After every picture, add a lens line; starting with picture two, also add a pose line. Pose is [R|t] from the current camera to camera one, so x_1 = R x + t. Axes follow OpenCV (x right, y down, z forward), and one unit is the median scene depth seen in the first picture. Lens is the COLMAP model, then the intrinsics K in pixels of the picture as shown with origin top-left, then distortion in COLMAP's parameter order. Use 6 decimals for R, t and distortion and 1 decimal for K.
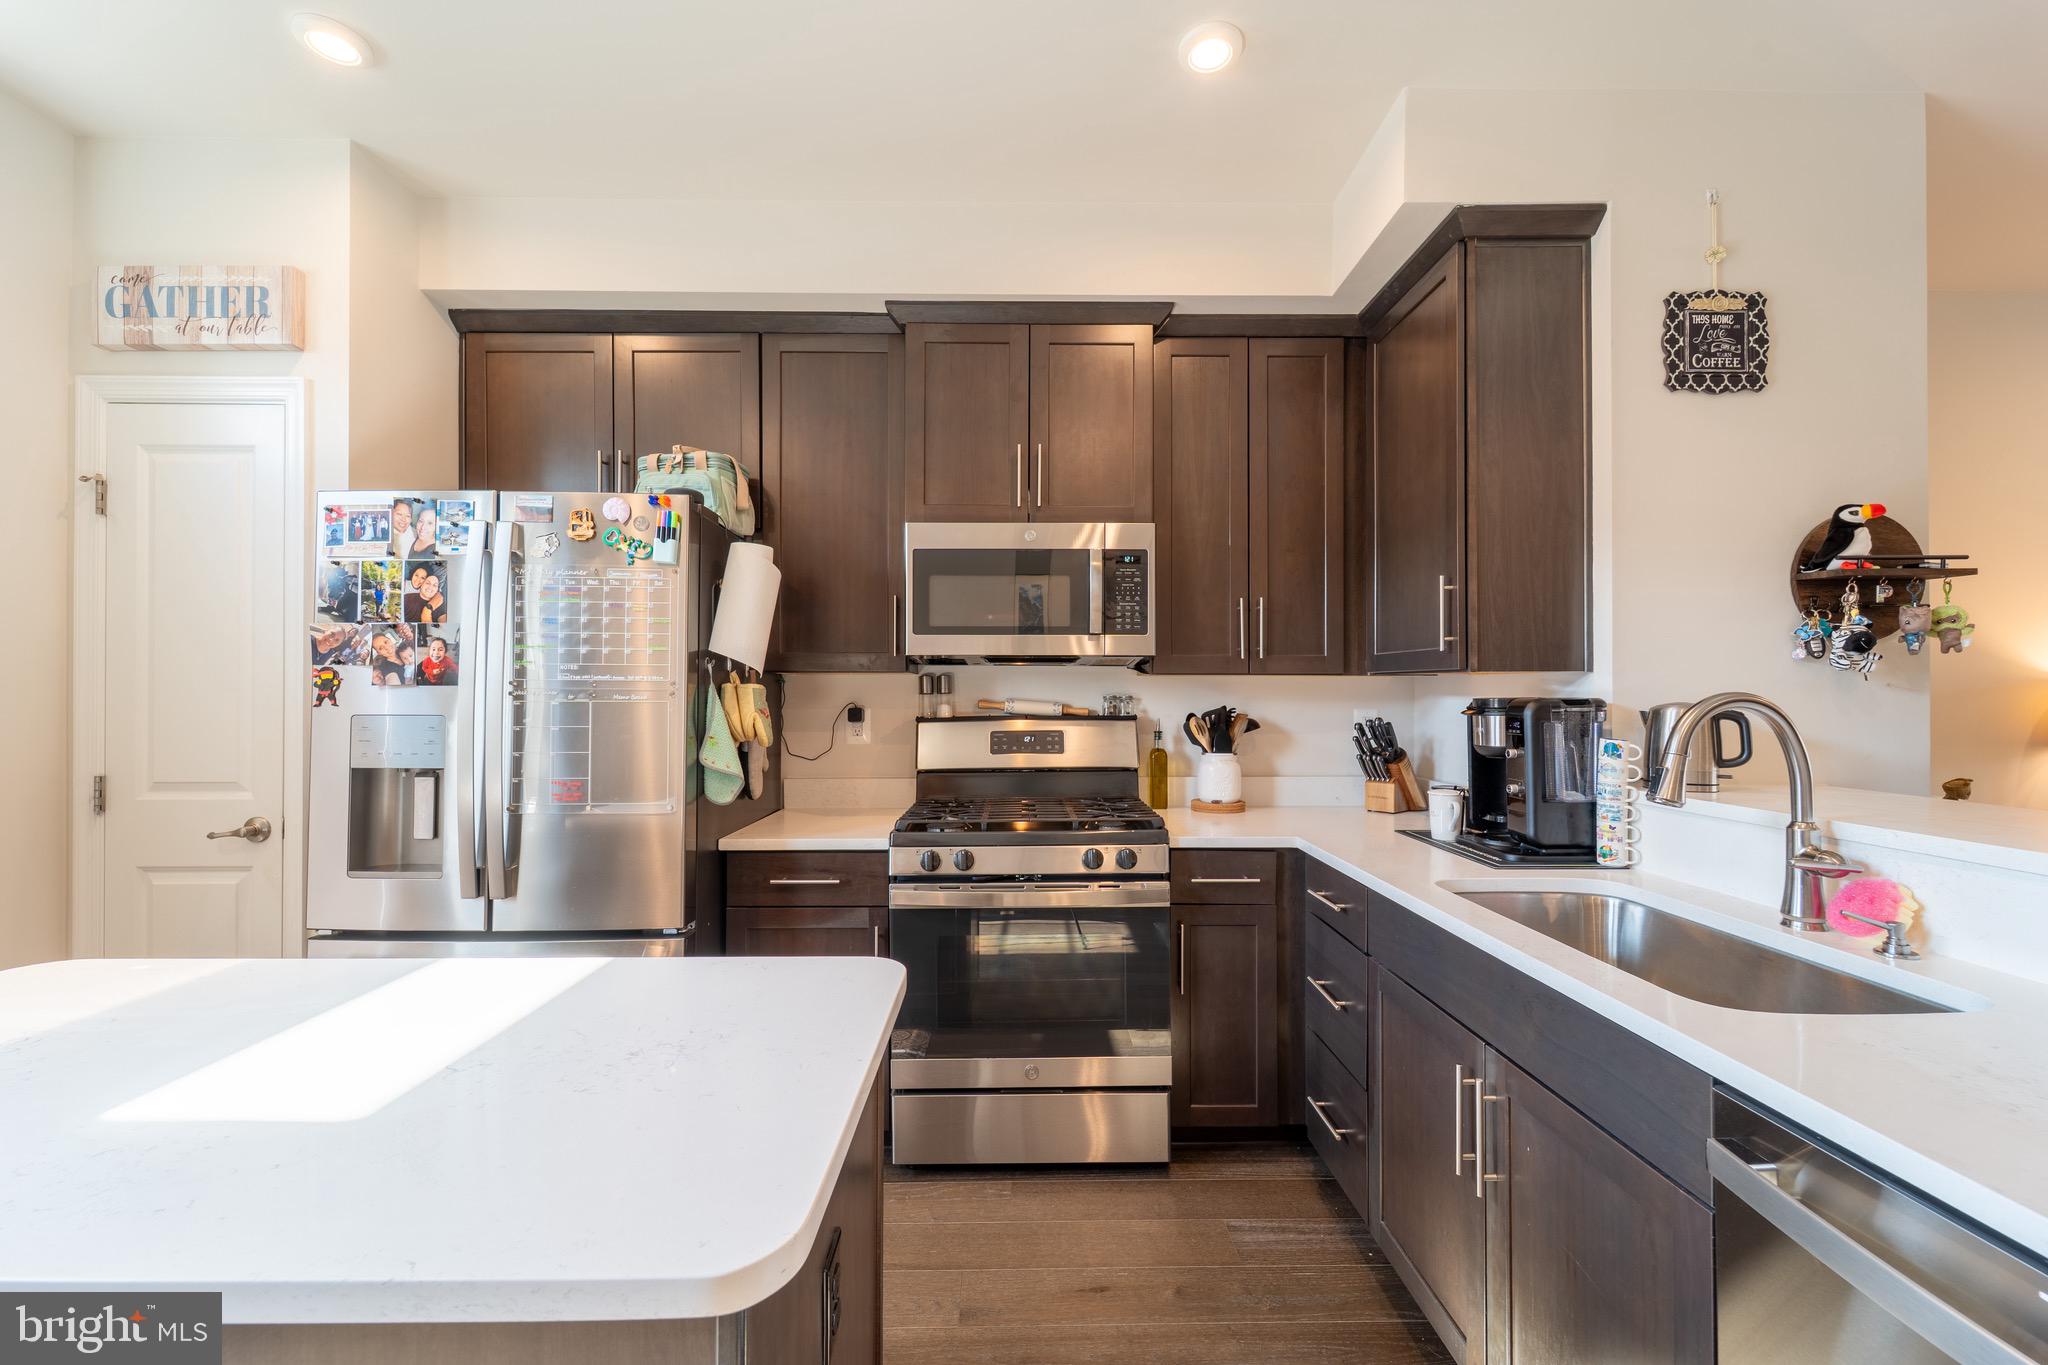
lens RADIAL K [[814.0, 0, 1025.4], [0, 814.0, 691.2], [0, 0, 1]] dist [0.002841, -0.001435]
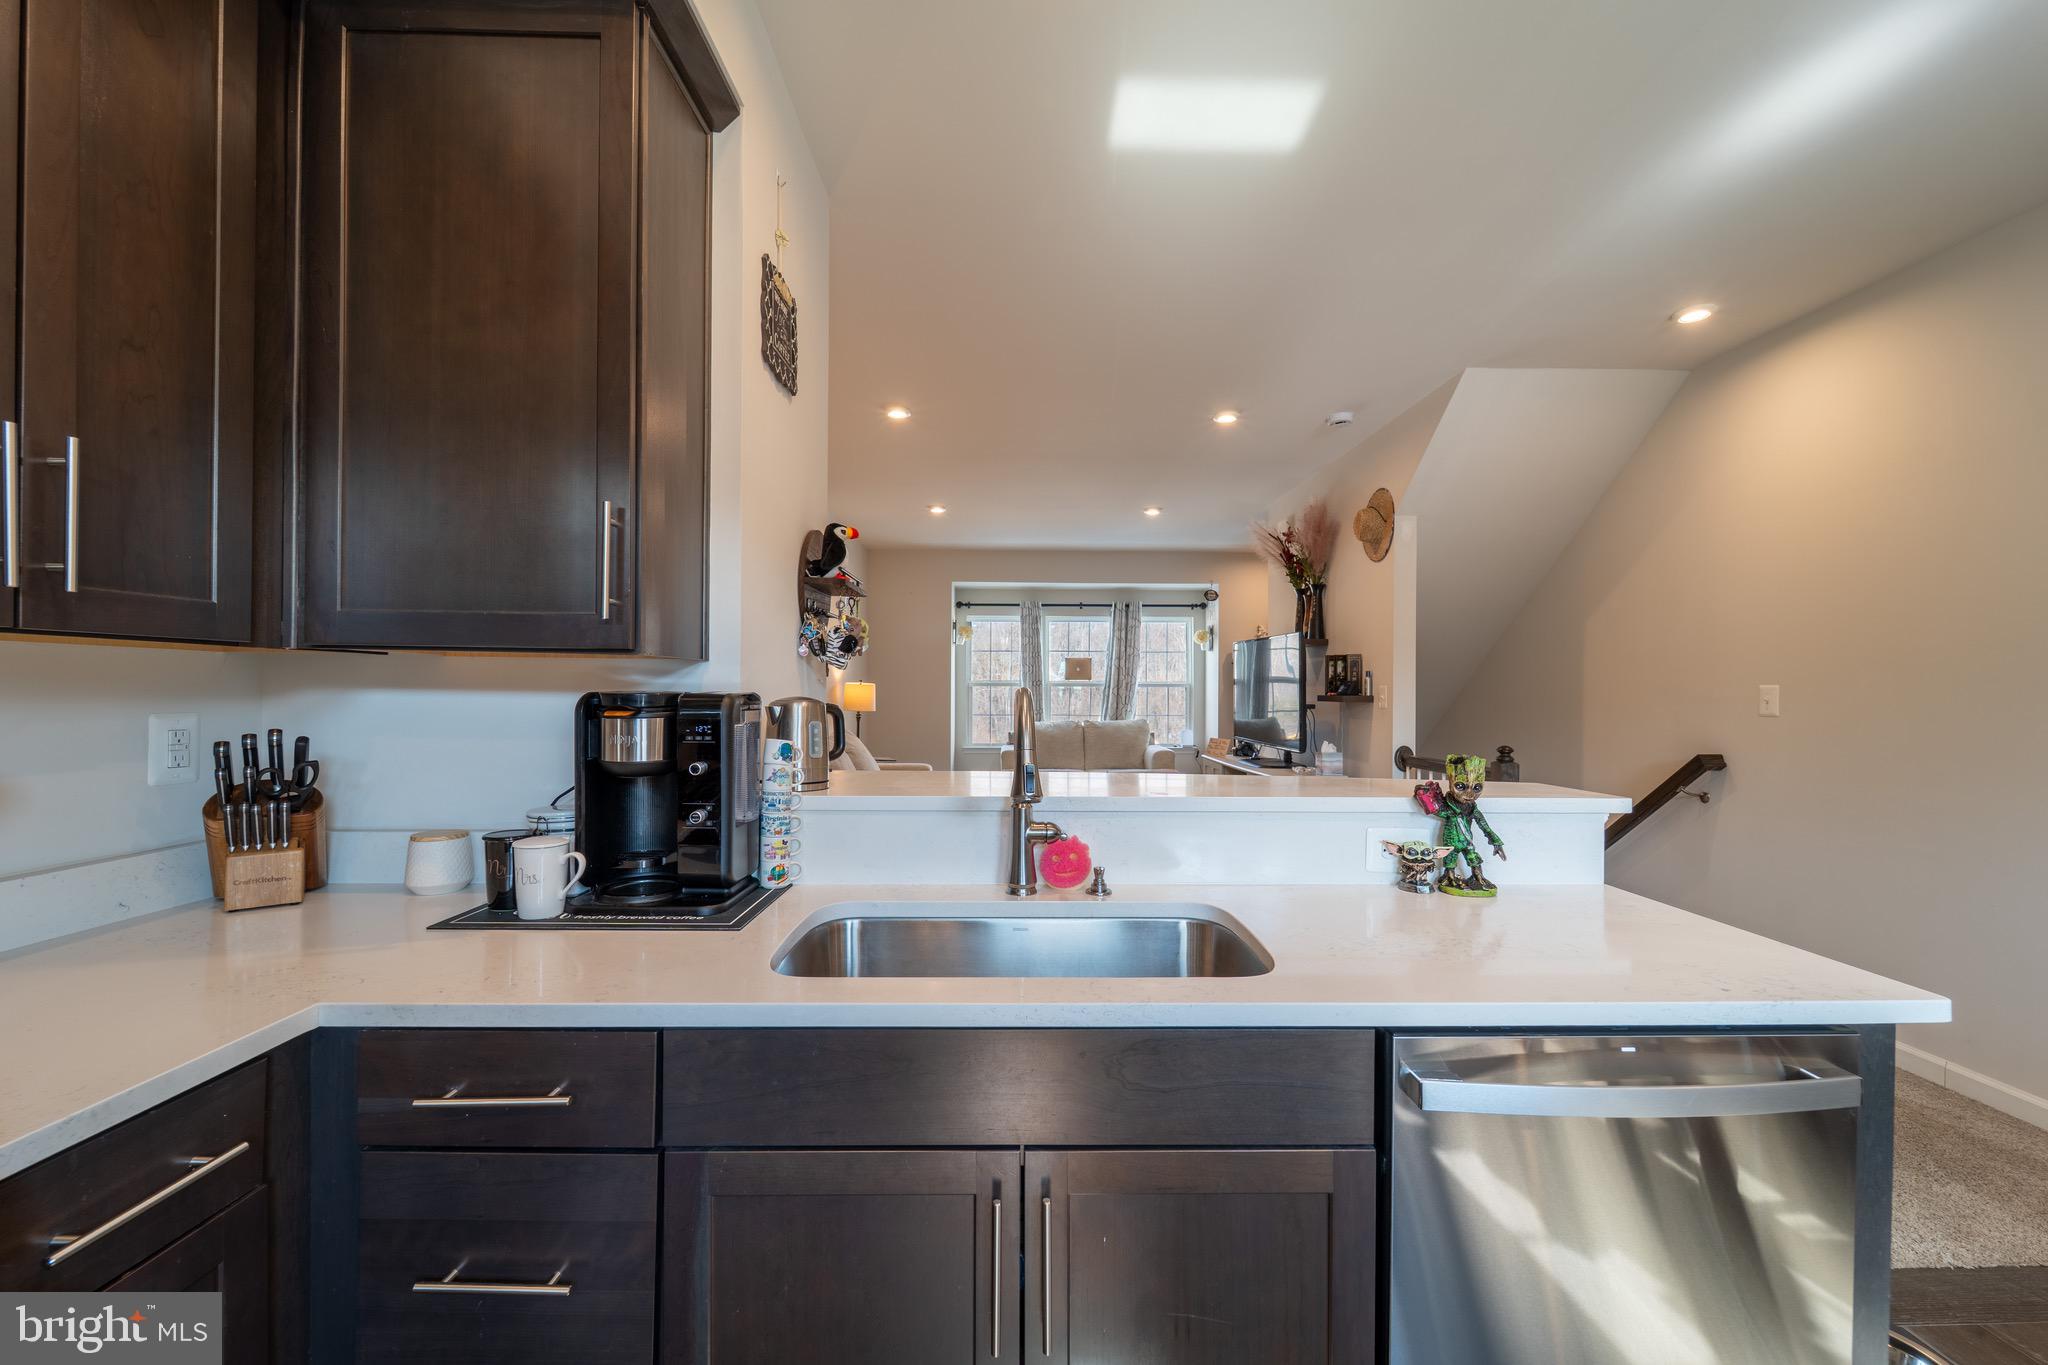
lens RADIAL K [[814.0, 0, 1025.0], [0, 814.0, 689.6], [0, 0, 1]] dist [0.002841, -0.001435]
pose [[-0.008686, -0.000660, 0.999962, -0.129131], [-0.009641, 0.999953, 0.000576, 0.002174], [-0.999916, -0.009635, -0.008692, 0.674206]]
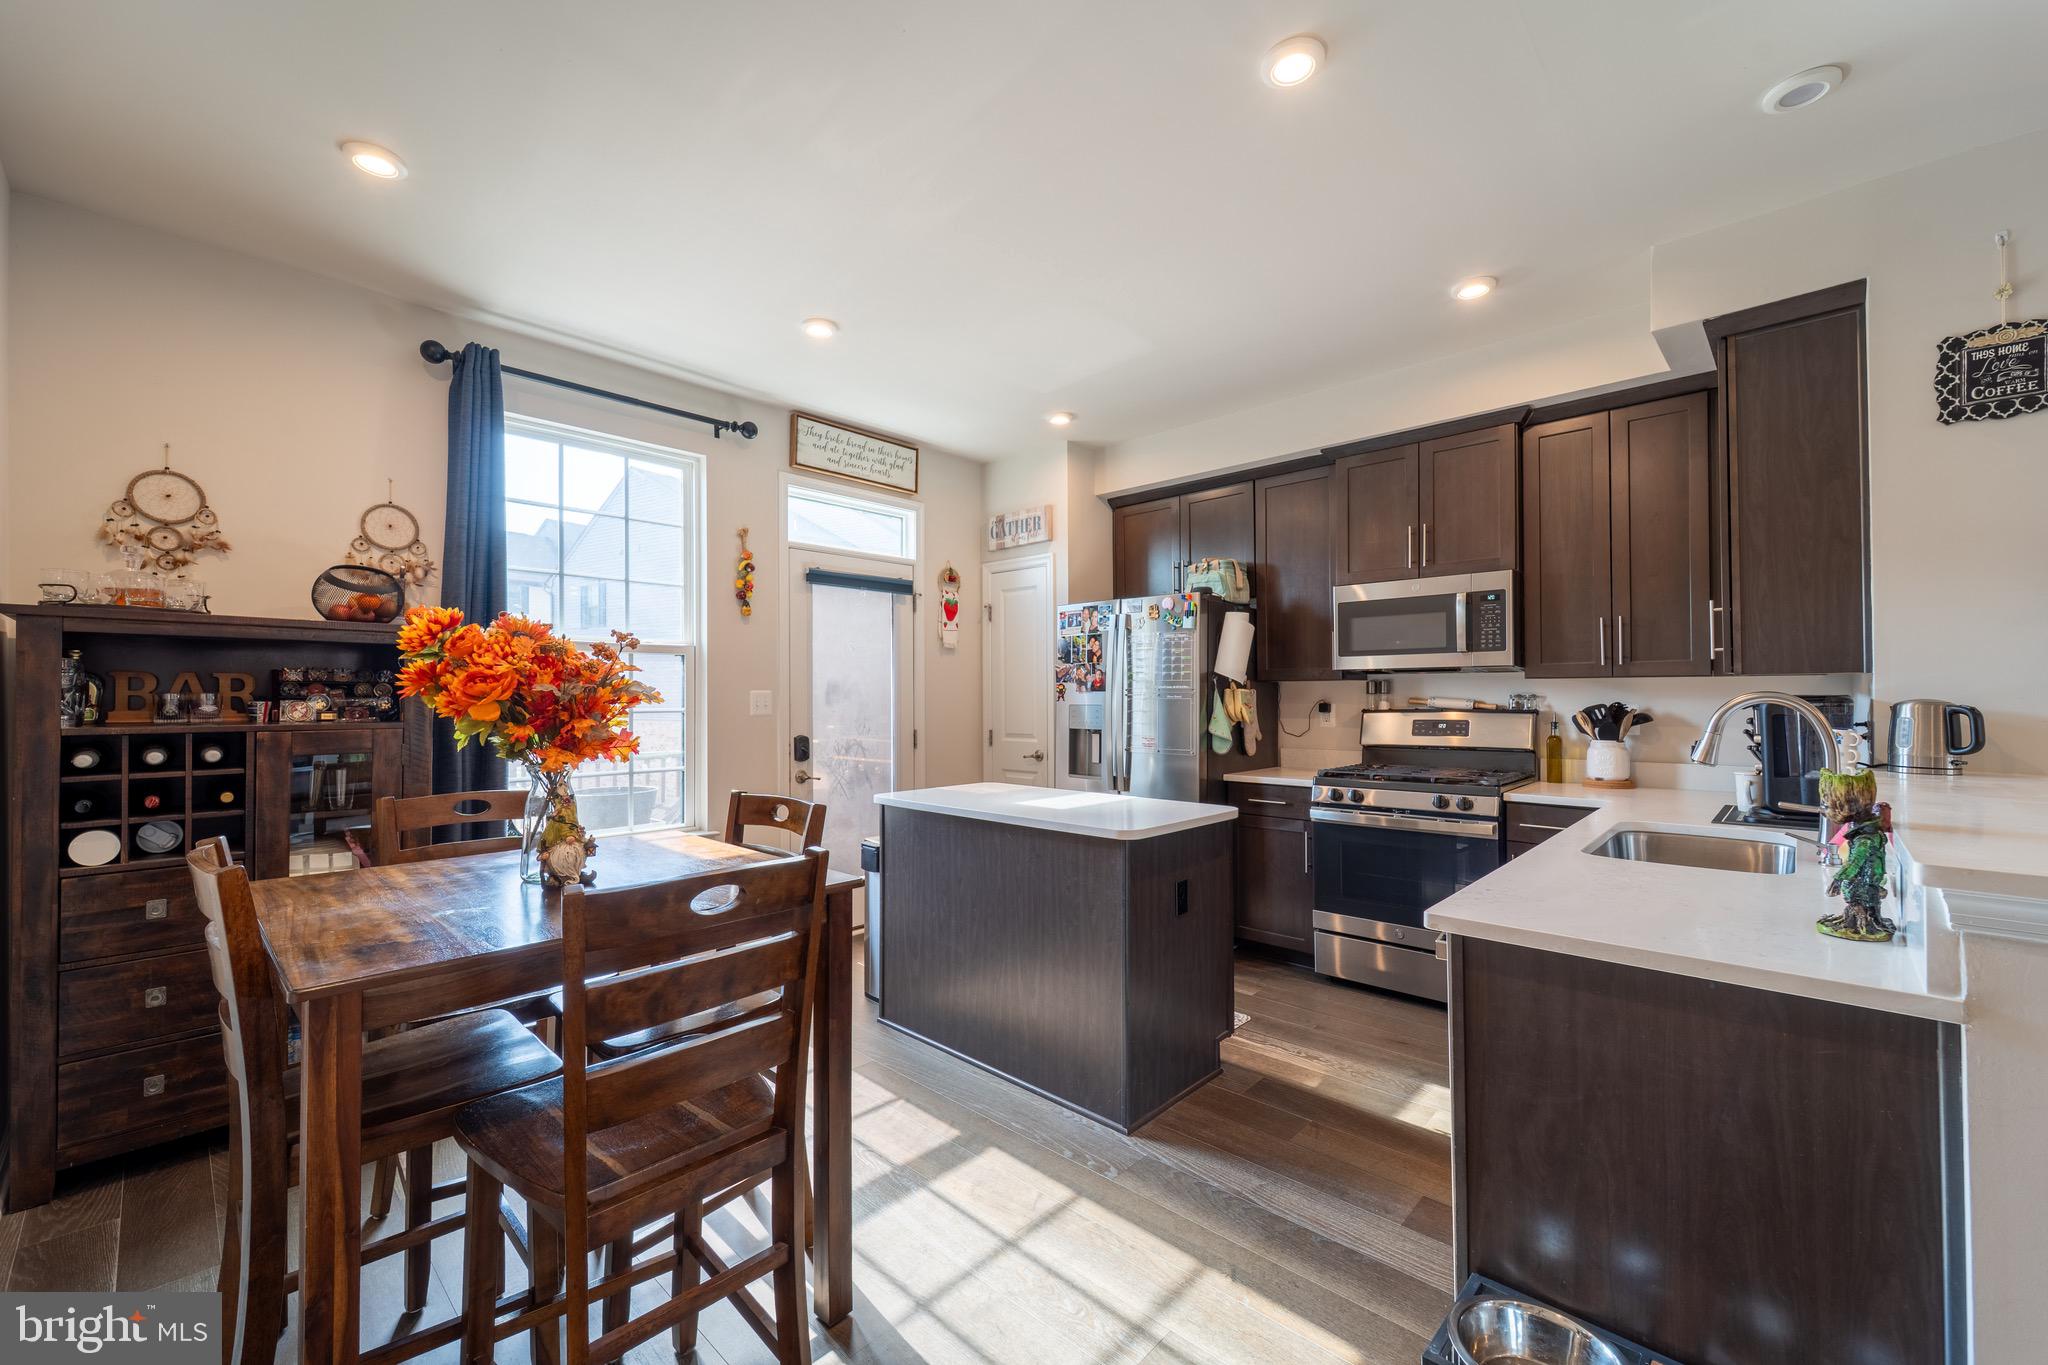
lens RADIAL K [[814.0, 0, 1028.4], [0, 814.0, 688.6], [0, 0, 1]] dist [0.002841, -0.001435]
pose [[0.721645, -0.009056, -0.692204, 0.619308], [0.008397, 0.999955, -0.004328, -0.006220], [0.692212, -0.002690, 0.721689, -0.668937]]
